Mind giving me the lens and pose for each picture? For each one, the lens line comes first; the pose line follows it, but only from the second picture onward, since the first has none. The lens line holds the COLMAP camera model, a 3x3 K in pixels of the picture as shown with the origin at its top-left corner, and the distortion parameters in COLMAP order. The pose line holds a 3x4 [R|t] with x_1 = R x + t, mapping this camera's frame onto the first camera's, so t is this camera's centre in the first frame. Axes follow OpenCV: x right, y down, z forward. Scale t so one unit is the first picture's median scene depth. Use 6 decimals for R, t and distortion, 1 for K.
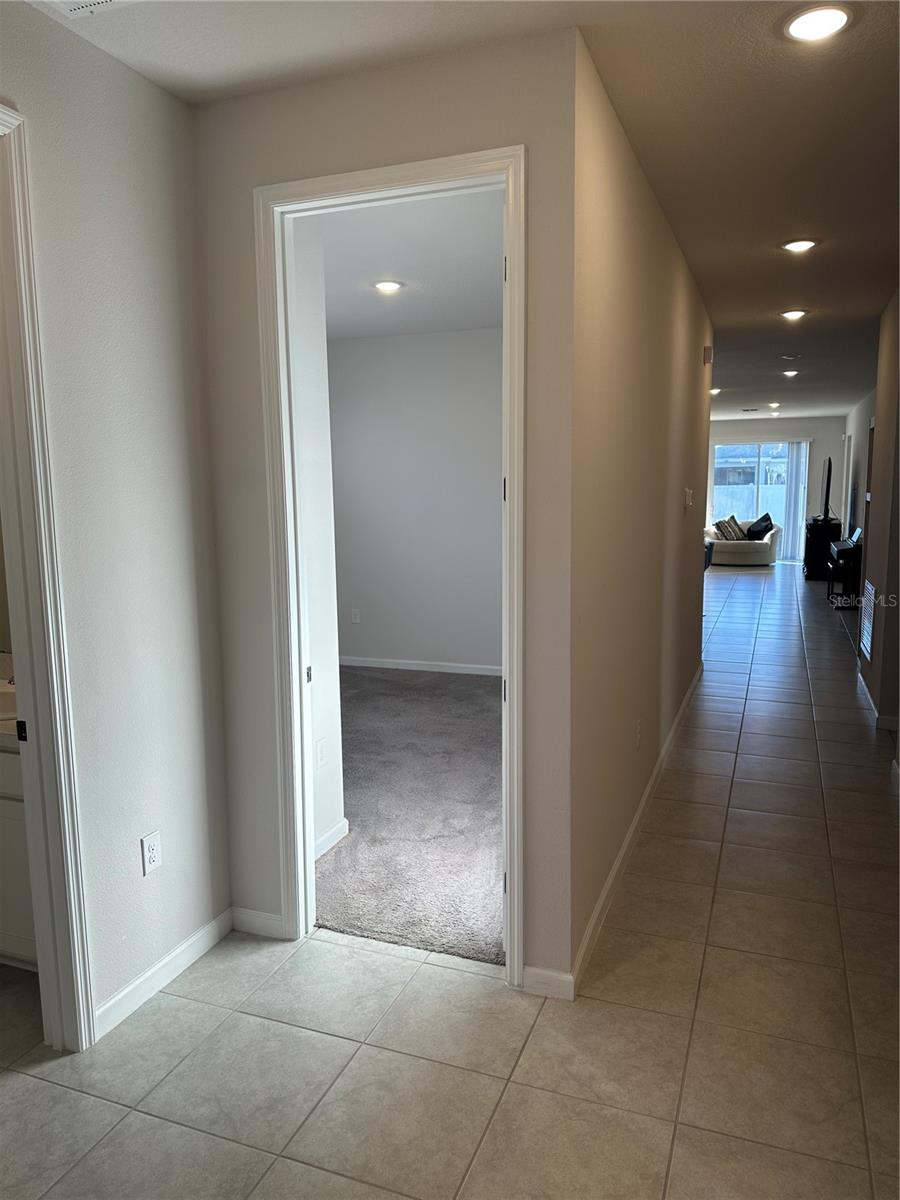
lens RADIAL K [[852.2, 0, 450.0], [0, 852.2, 600.0], [0, 0, 1]] dist [0.029500, -0.027297]
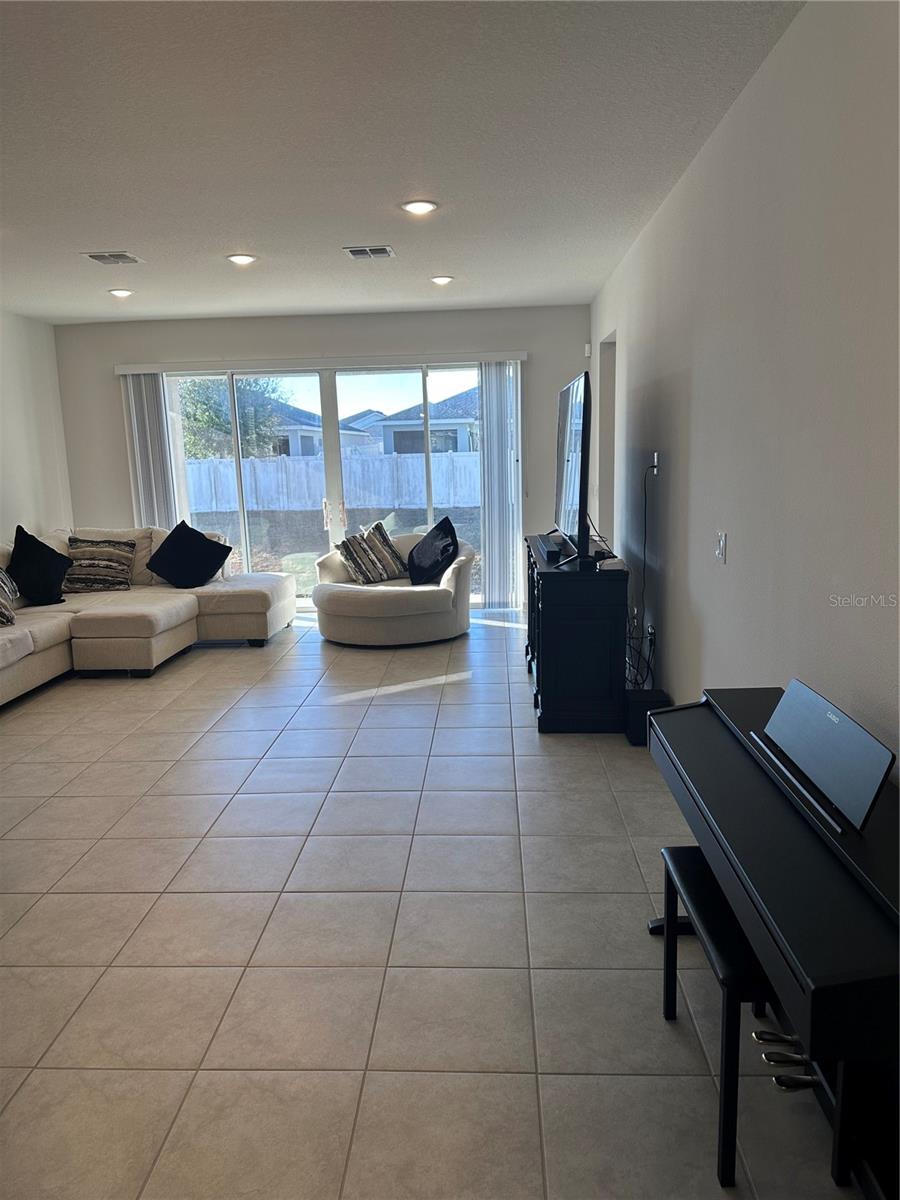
lens RADIAL K [[839.7, 0, 445.8], [0, 839.7, 593.6], [0, 0, 1]] dist [0.039293, -0.043883]
pose [[0.951330, -0.070870, 0.299915, 1.800279], [0.061266, 0.997266, 0.041321, -0.622091], [-0.302024, -0.020936, 0.953071, 4.404458]]
